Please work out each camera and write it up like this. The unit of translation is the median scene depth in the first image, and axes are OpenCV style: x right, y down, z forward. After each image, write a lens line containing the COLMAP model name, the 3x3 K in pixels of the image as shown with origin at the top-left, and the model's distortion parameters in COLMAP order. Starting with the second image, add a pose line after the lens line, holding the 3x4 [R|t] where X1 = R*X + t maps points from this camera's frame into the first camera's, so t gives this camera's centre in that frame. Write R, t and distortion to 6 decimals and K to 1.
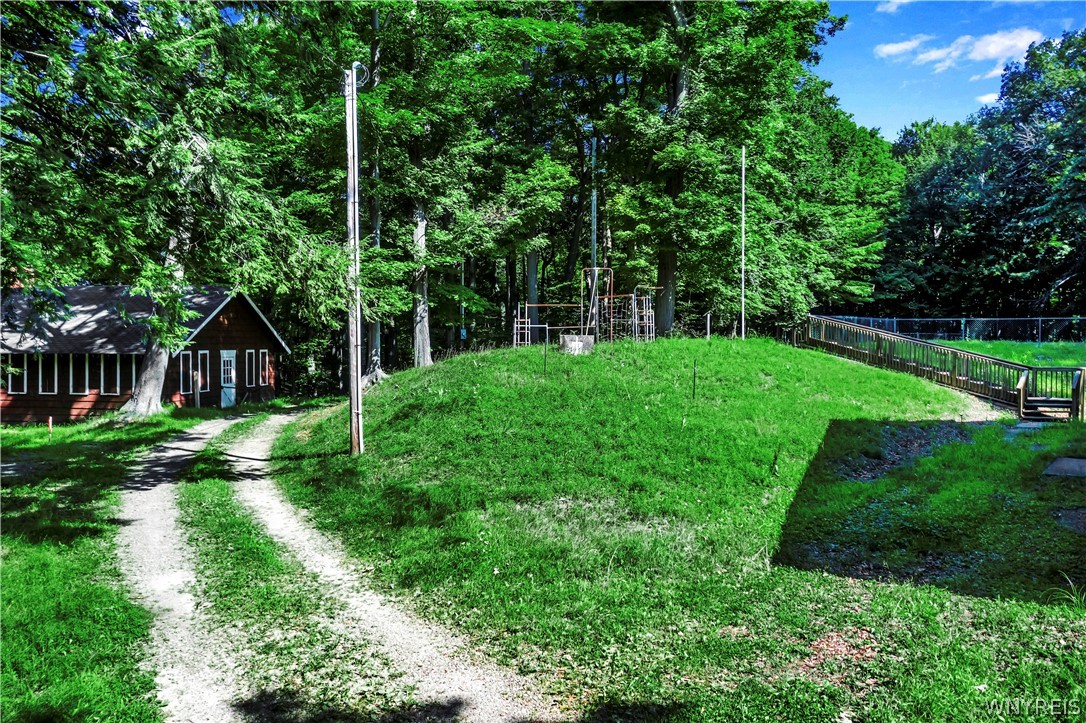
lens RADIAL K [[871.0, 0, 542.2], [0, 871.0, 360.4], [0, 0, 1]] dist [0.008627, 0.005809]
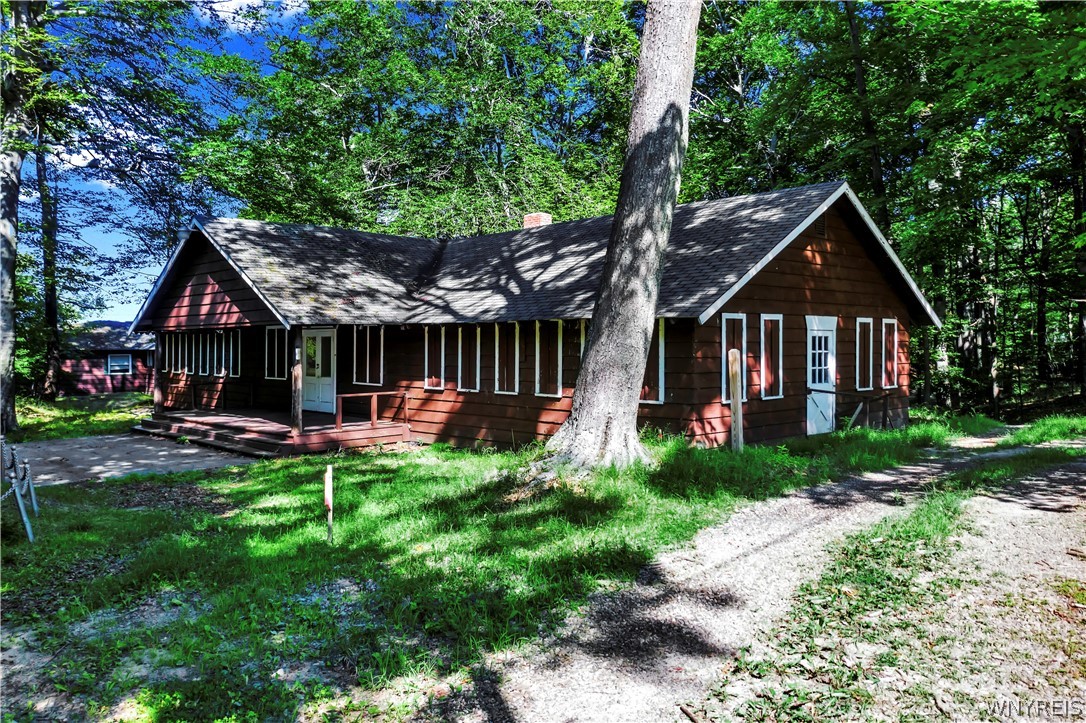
lens RADIAL K [[871.0, 0, 542.0], [0, 871.0, 360.0], [0, 0, 1]] dist [0.008627, 0.005809]
pose [[0.792824, 0.009916, -0.609370, -0.201705], [-0.009470, 0.999947, 0.003950, 0.013910], [0.609377, 0.002639, 0.792876, 0.559383]]
